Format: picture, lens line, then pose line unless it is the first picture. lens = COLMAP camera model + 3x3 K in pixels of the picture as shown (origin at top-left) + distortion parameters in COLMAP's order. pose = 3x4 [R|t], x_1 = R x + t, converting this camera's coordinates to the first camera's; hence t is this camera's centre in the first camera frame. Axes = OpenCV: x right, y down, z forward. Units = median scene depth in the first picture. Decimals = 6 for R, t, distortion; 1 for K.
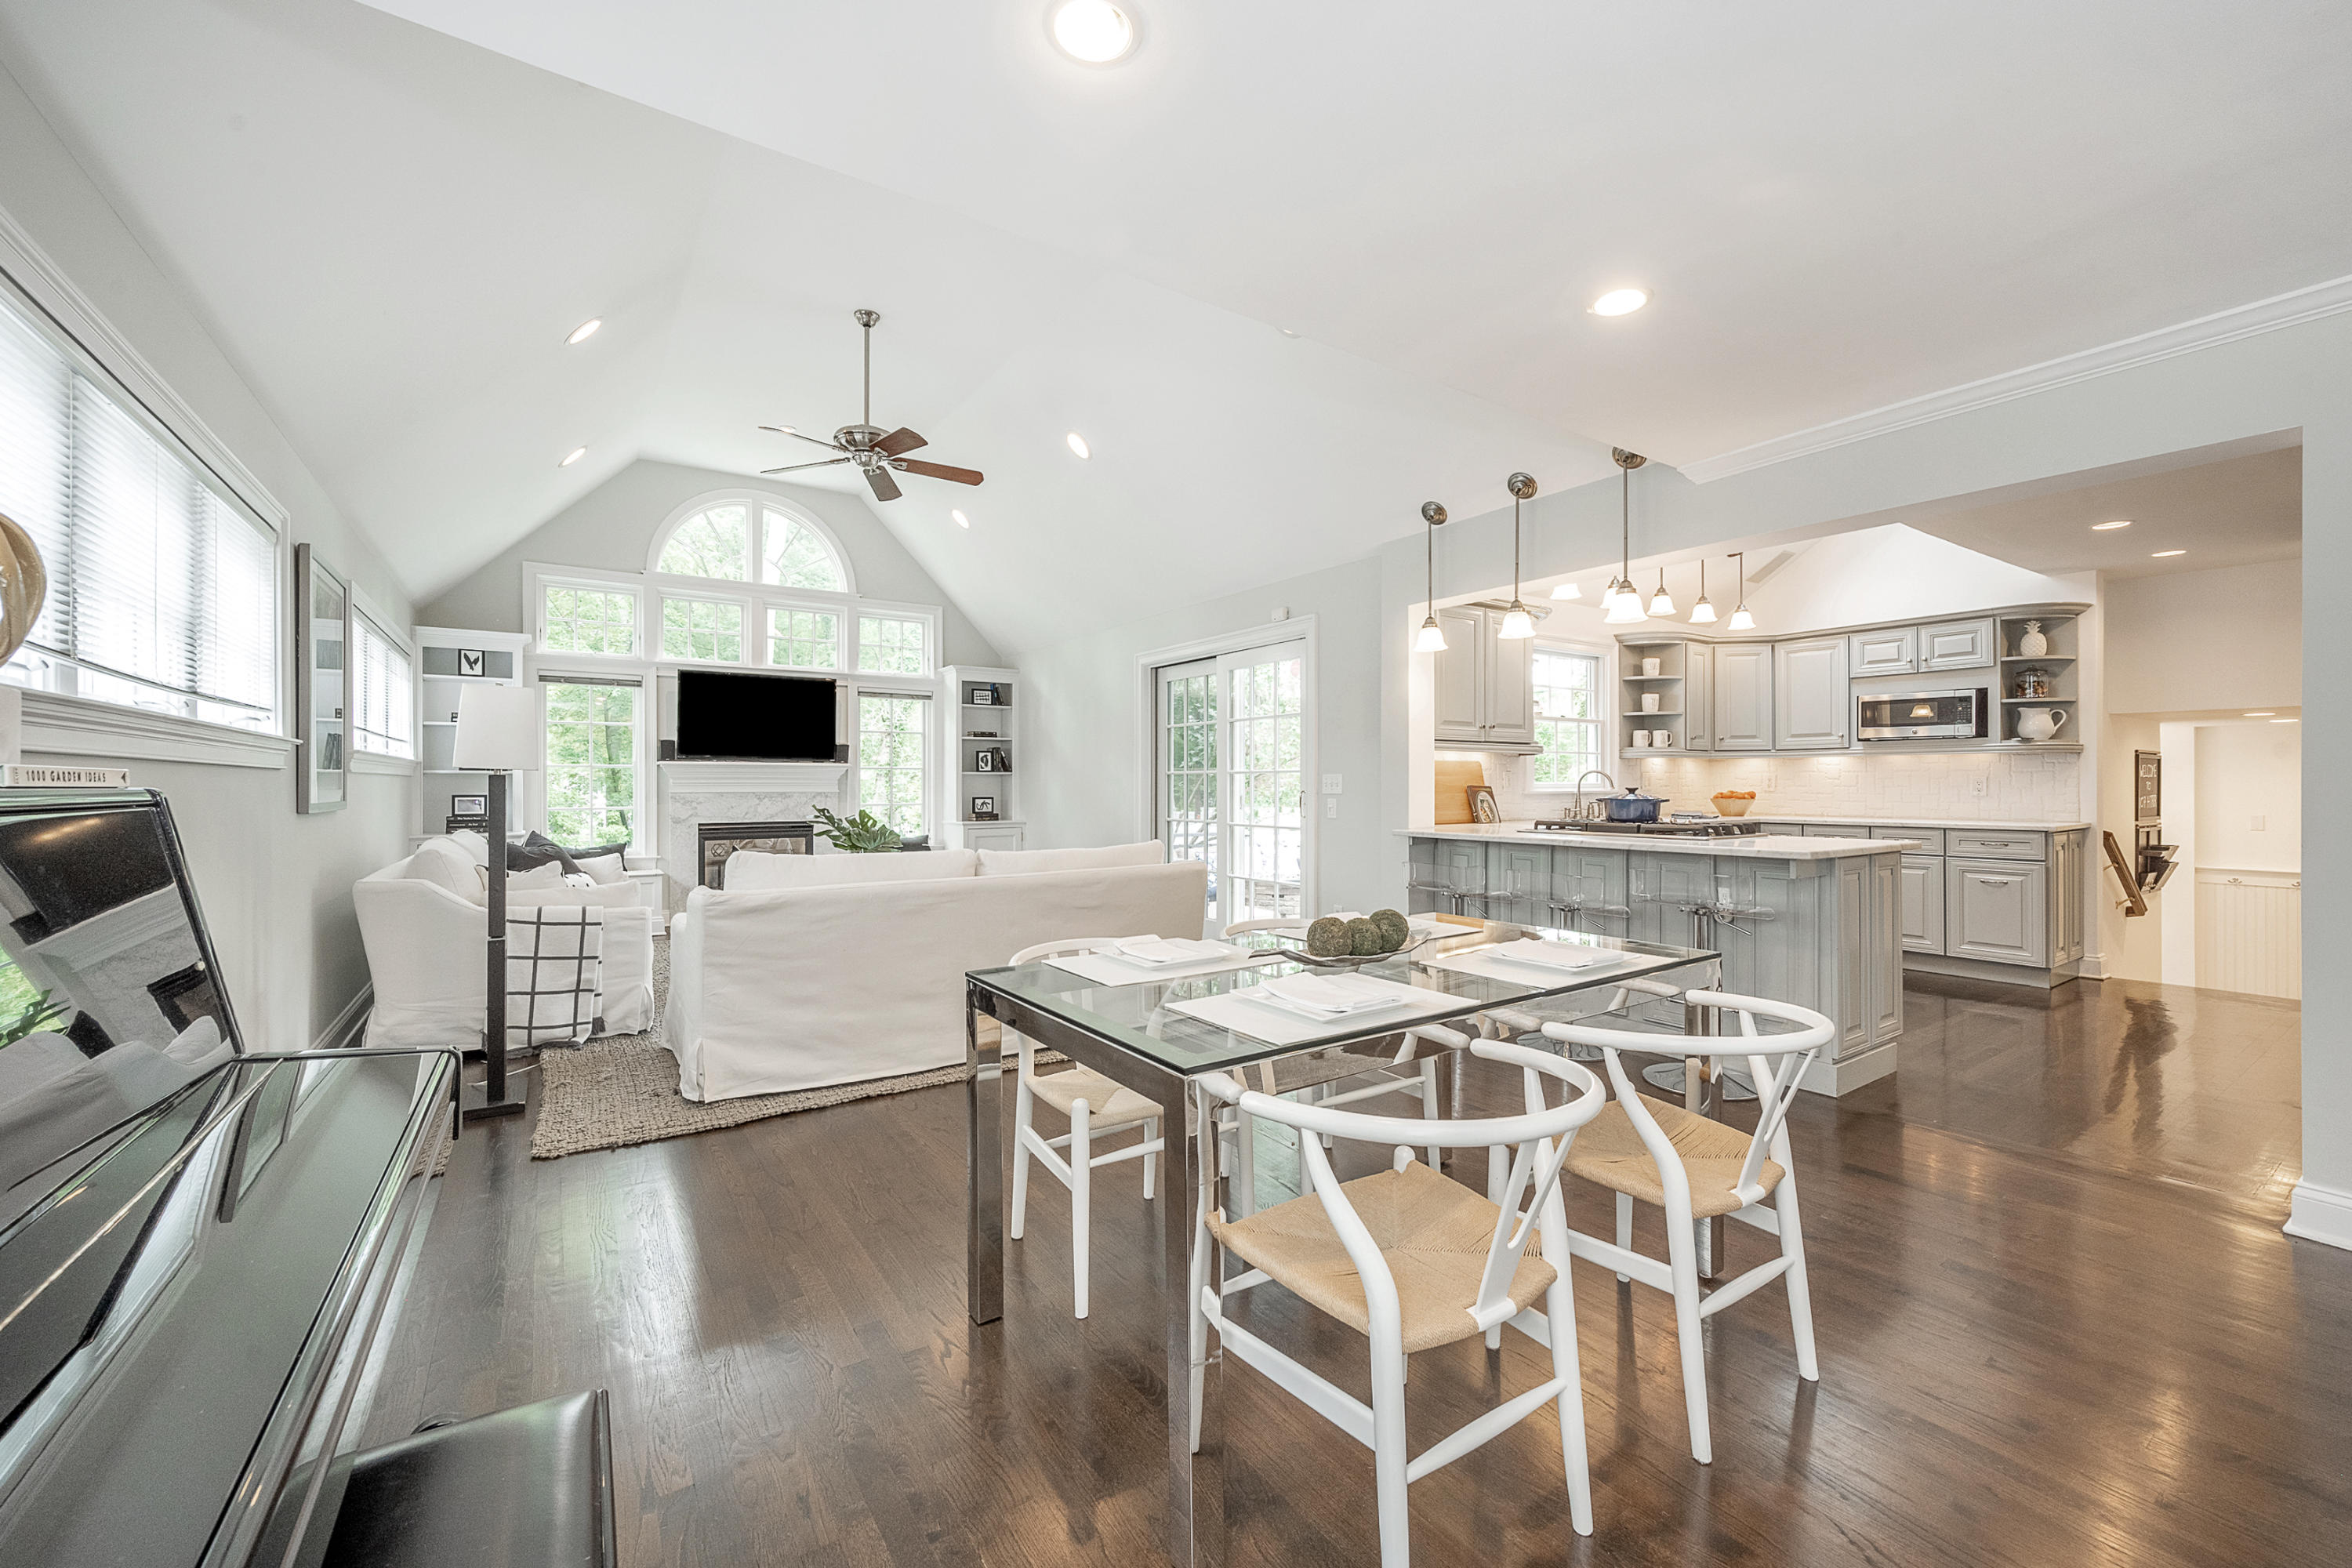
lens RADIAL K [[934.6, 0, 1198.4], [0, 934.6, 785.3], [0, 0, 1]] dist [-0.001654, -0.000728]
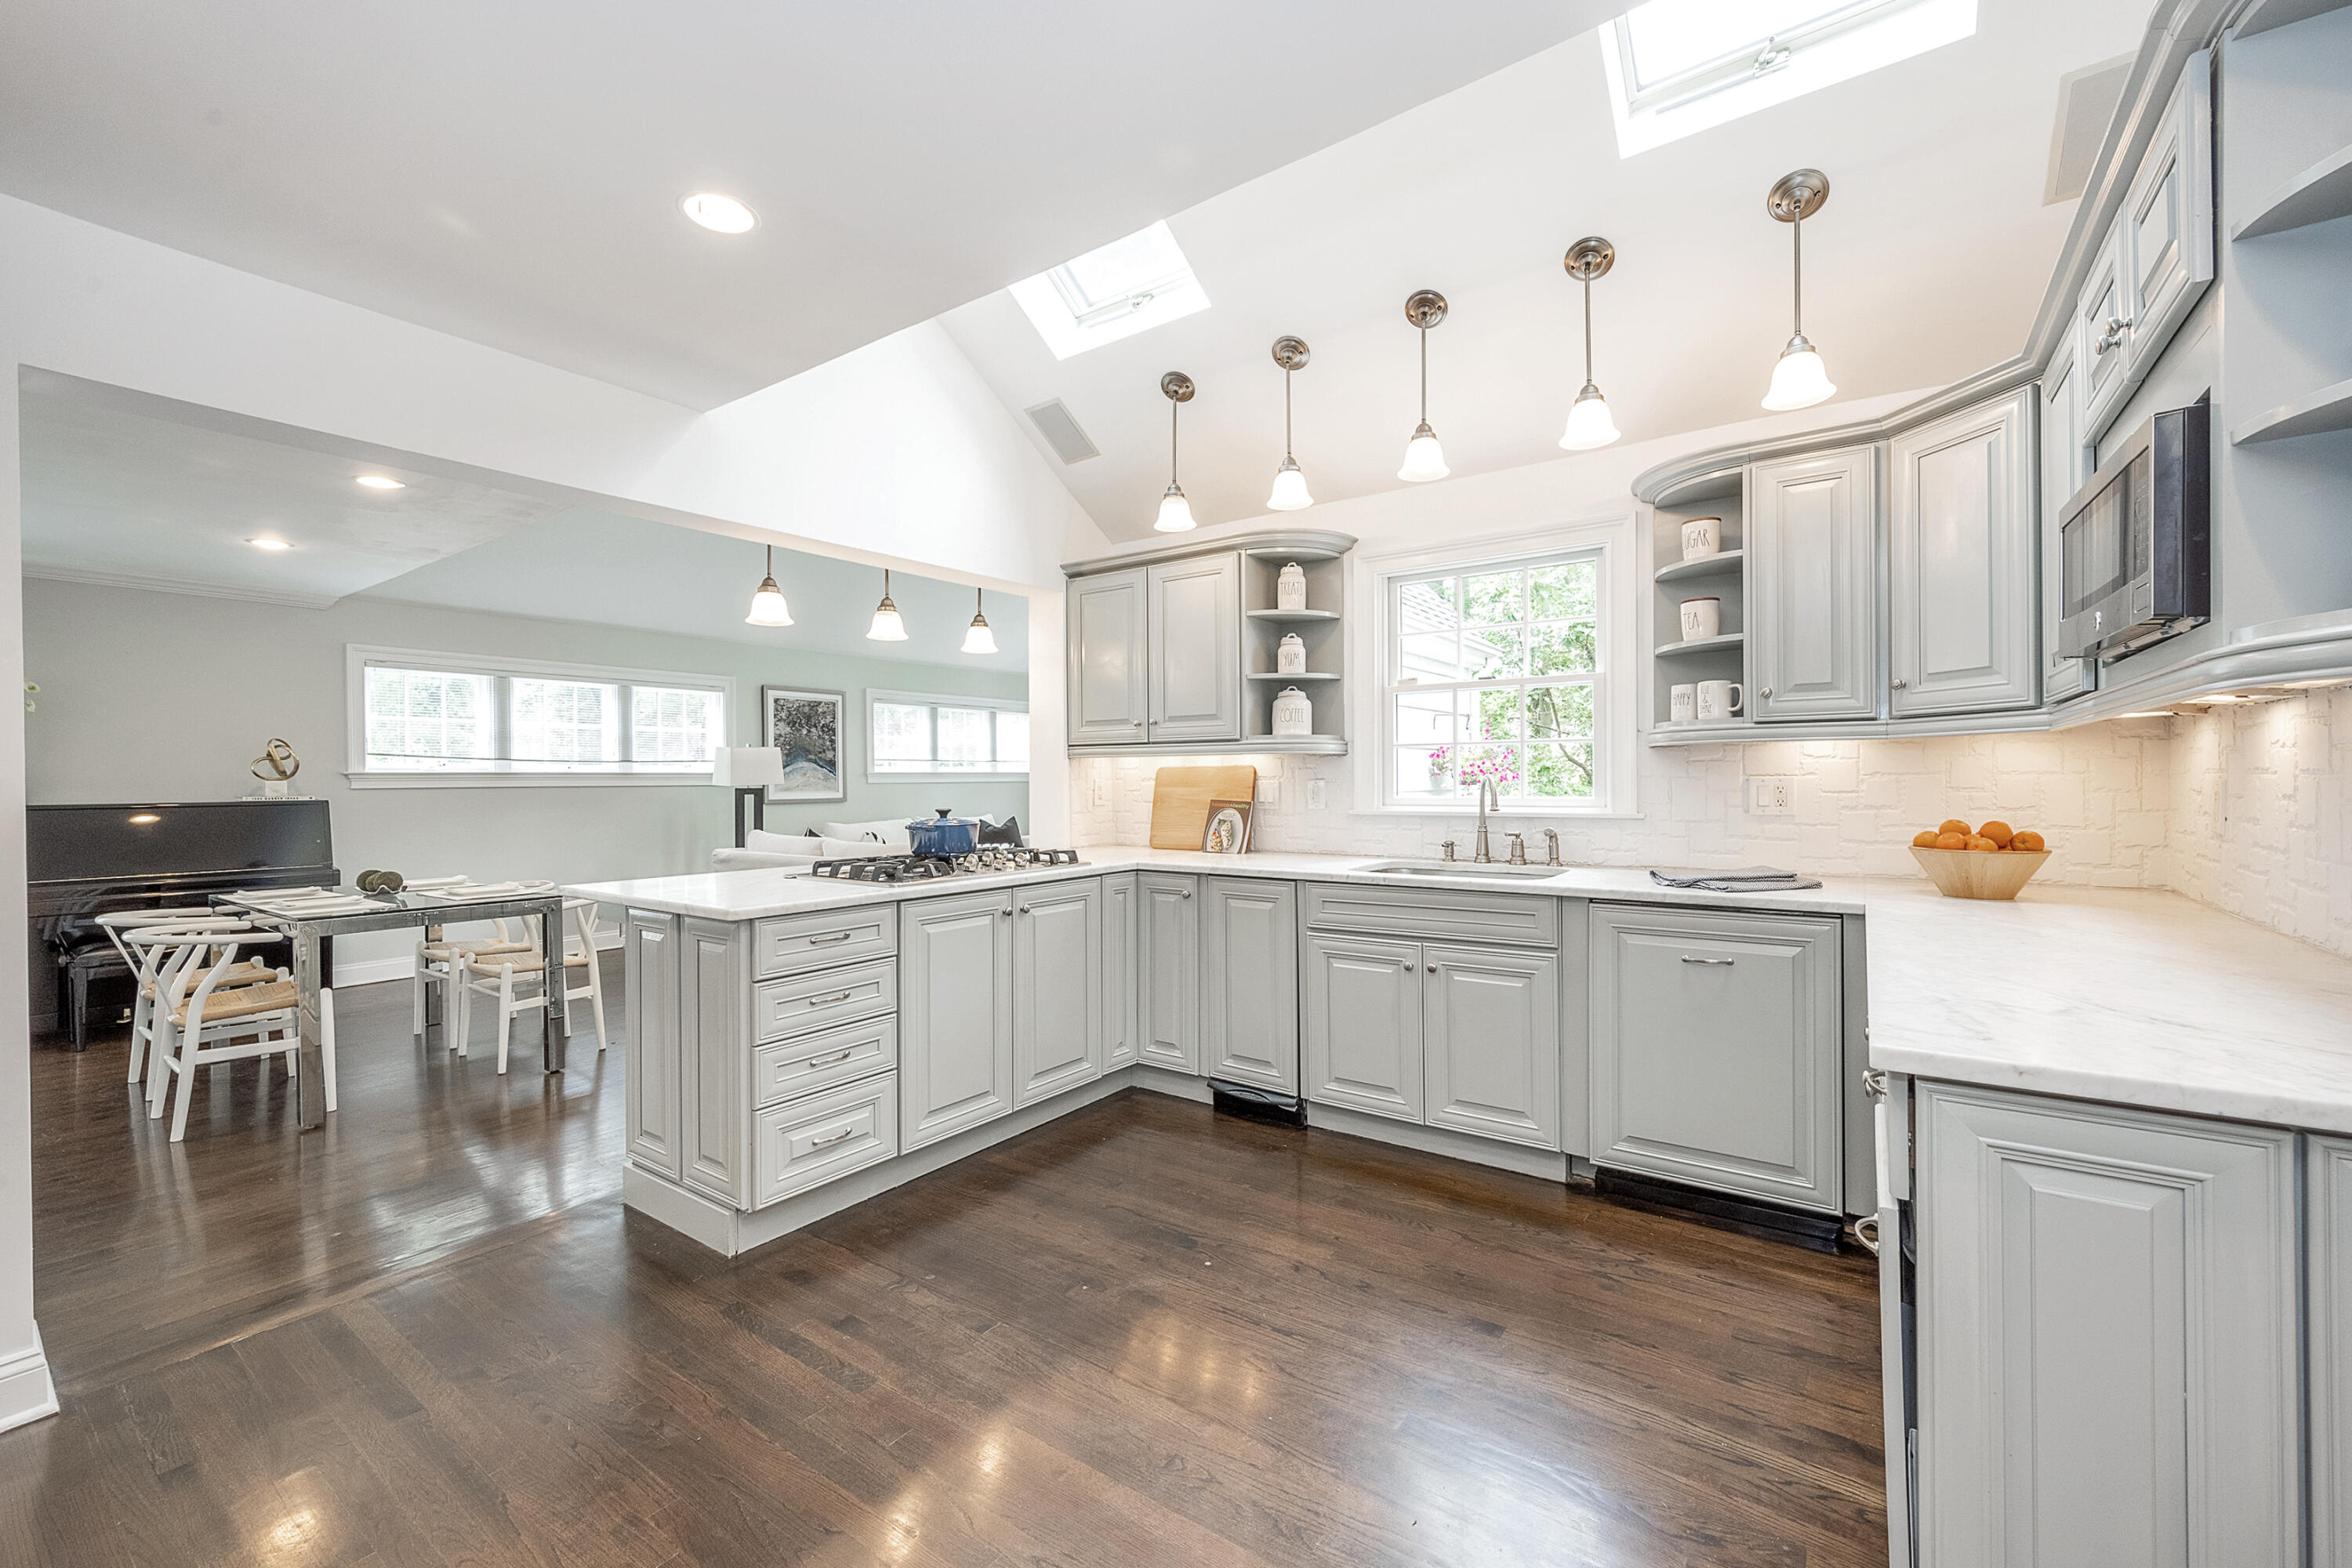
lens RADIAL K [[934.6, 0, 1160.4], [0, 934.6, 783.7], [0, 0, 1]] dist [-0.001654, -0.000728]
pose [[0.309211, 0.007994, -0.950960, 0.679820], [0.006359, 0.999925, 0.010473, -0.016833], [0.950972, -0.009285, 0.309137, 0.546266]]
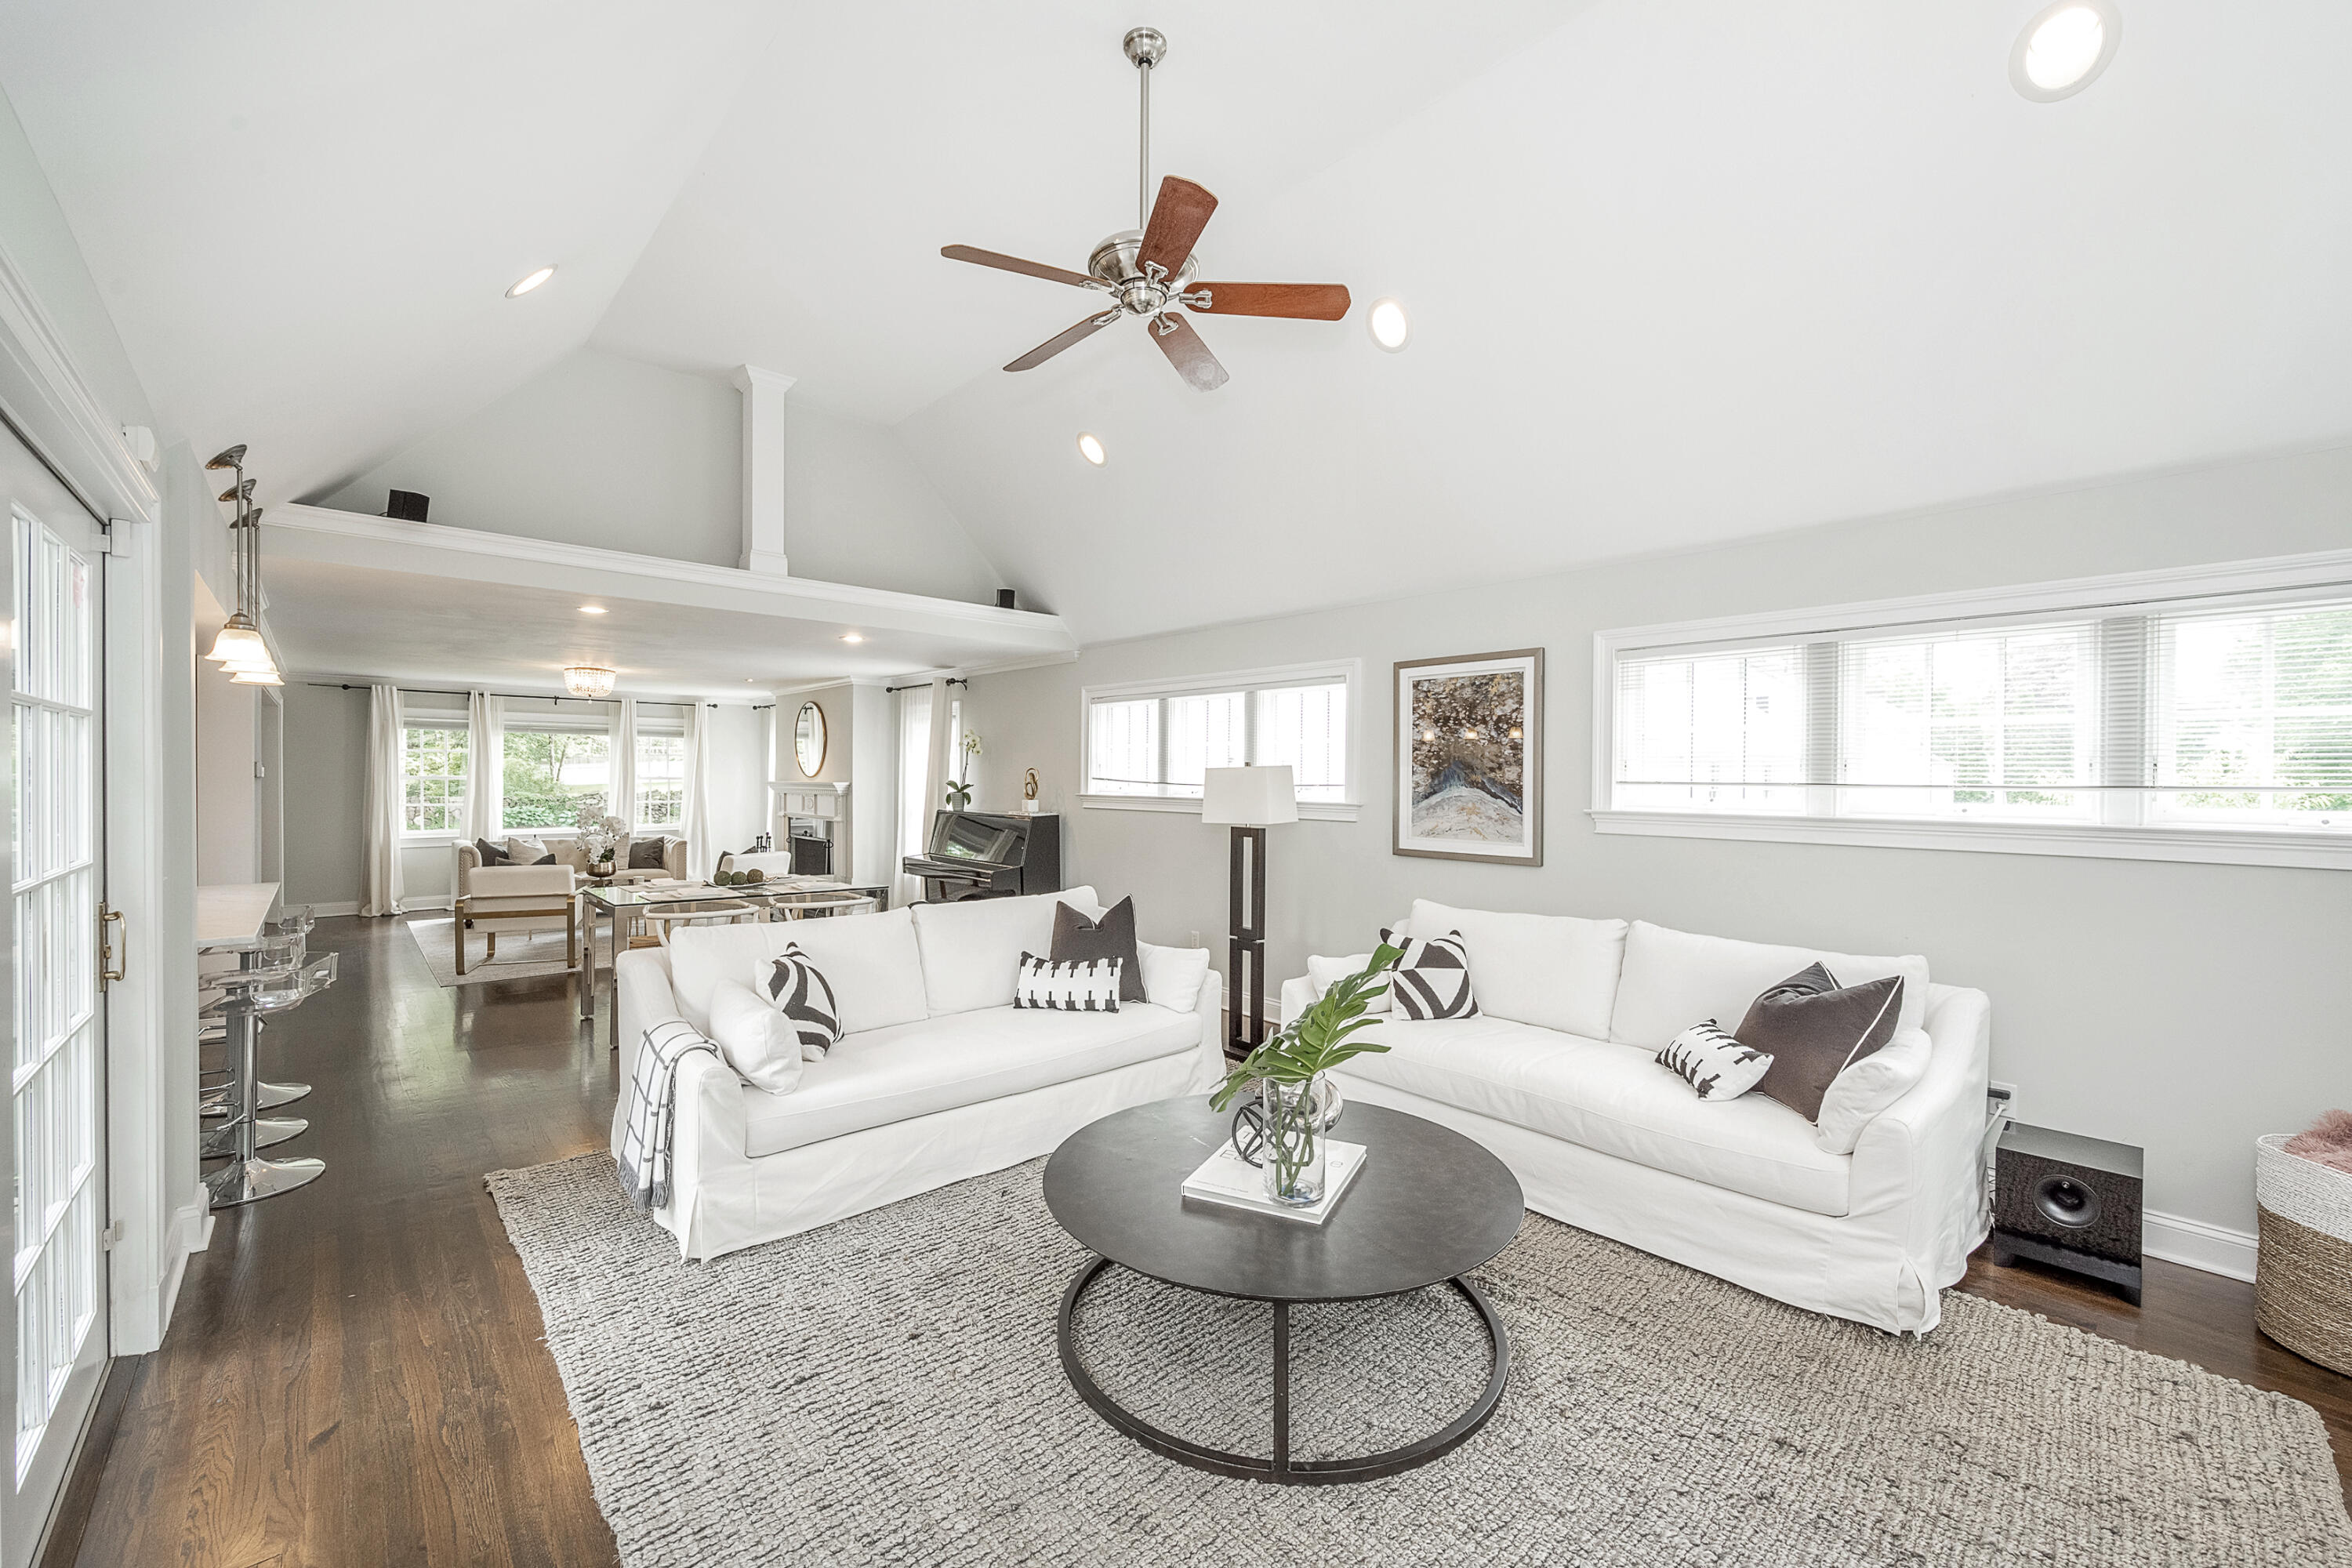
lens RADIAL K [[934.6, 0, 1173.5], [0, 934.6, 784.9], [0, 0, 1]] dist [-0.001654, -0.000728]
pose [[-0.991694, -0.003205, -0.128577, -0.200375], [-0.003981, 0.999975, 0.005780, -0.037254], [0.128556, 0.006244, -0.991683, 1.059835]]
